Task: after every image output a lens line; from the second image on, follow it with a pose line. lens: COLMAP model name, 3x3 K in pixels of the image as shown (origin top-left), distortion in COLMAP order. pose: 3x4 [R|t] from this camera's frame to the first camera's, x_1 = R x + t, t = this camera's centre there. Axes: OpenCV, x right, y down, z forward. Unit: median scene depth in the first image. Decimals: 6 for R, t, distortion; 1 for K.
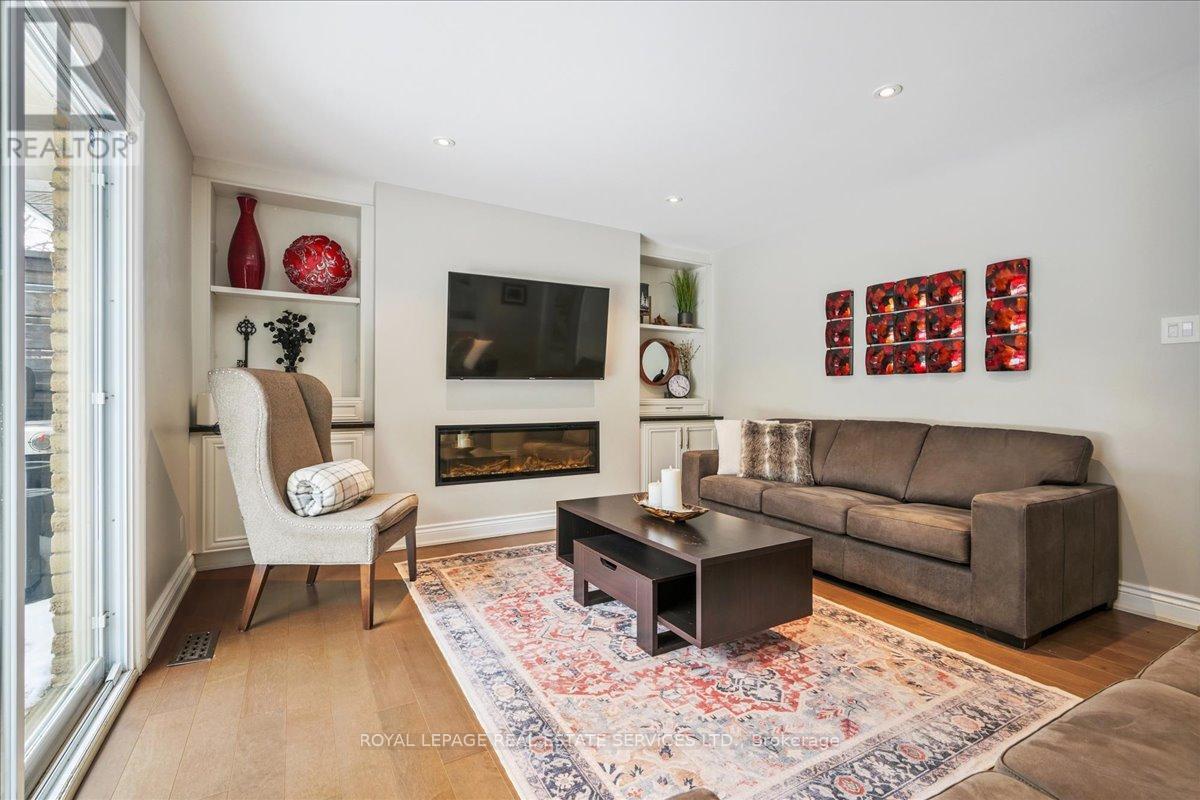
lens RADIAL K [[530.3, 0, 602.1], [0, 530.3, 395.4], [0, 0, 1]] dist [0.002019, -0.000271]
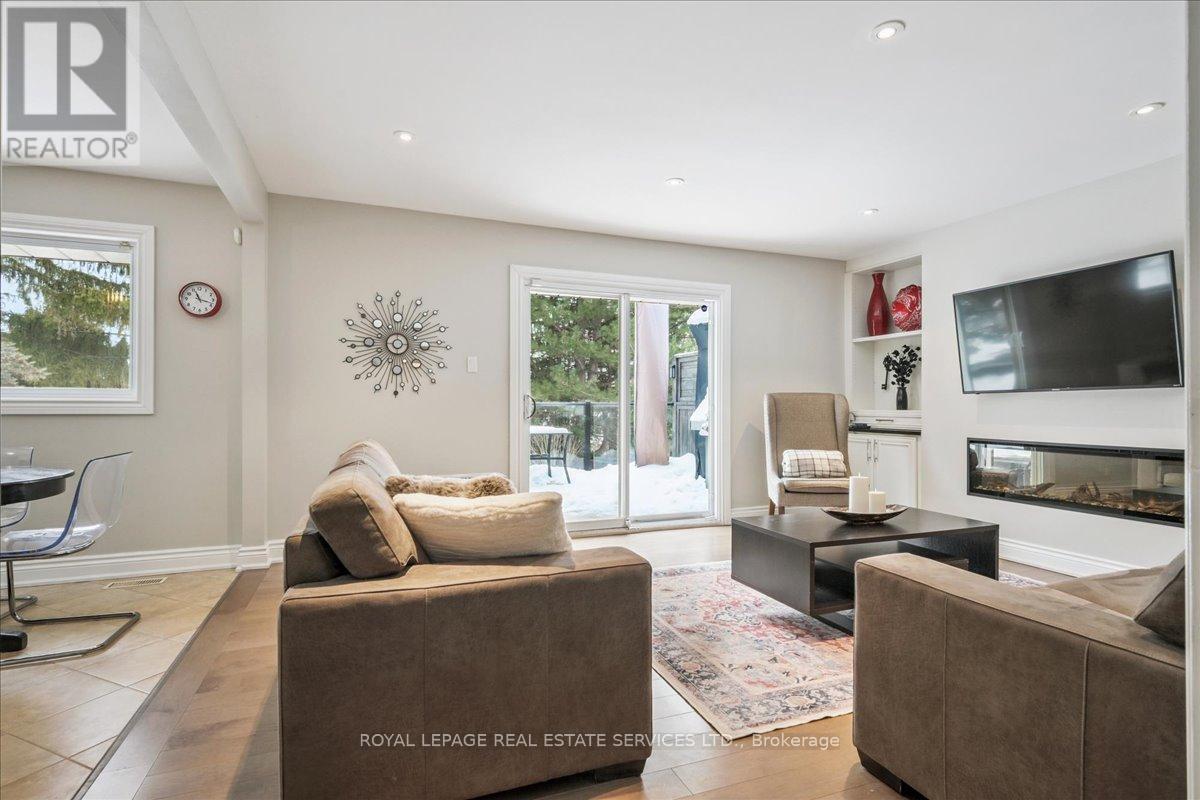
lens RADIAL K [[592.6, 0, 601.1], [0, 592.6, 404.6], [0, 0, 1]] dist [-0.003312, -0.000298]
pose [[-0.157074, -0.006829, -0.987563, 1.712980], [-0.005304, 0.999968, -0.006071, 0.005560], [0.987573, 0.004284, -0.157105, 0.820043]]
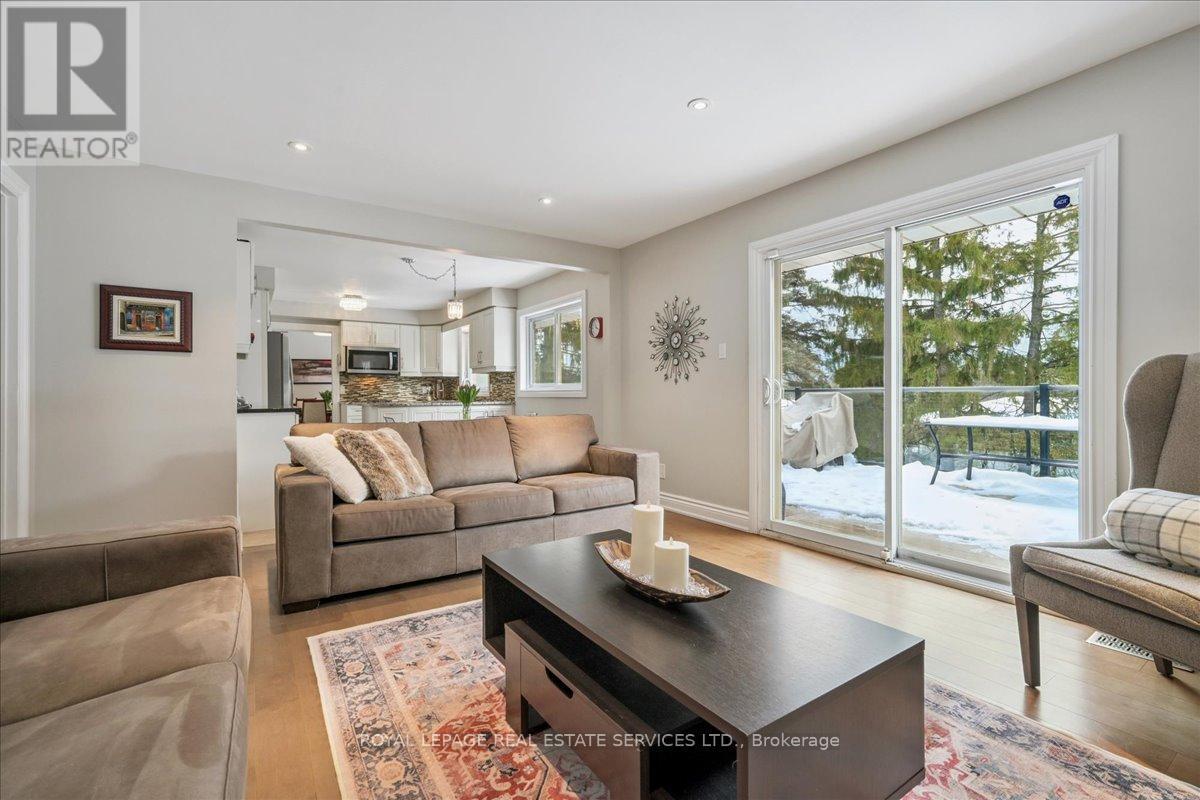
lens RADIAL K [[530.3, 0, 599.0], [0, 530.3, 396.0], [0, 0, 1]] dist [0.002019, -0.000271]
pose [[-0.998310, 0.000067, -0.058115, 0.274271], [-0.000270, 0.999983, 0.005786, 0.007881], [0.058114, 0.005792, -0.998293, 1.973824]]
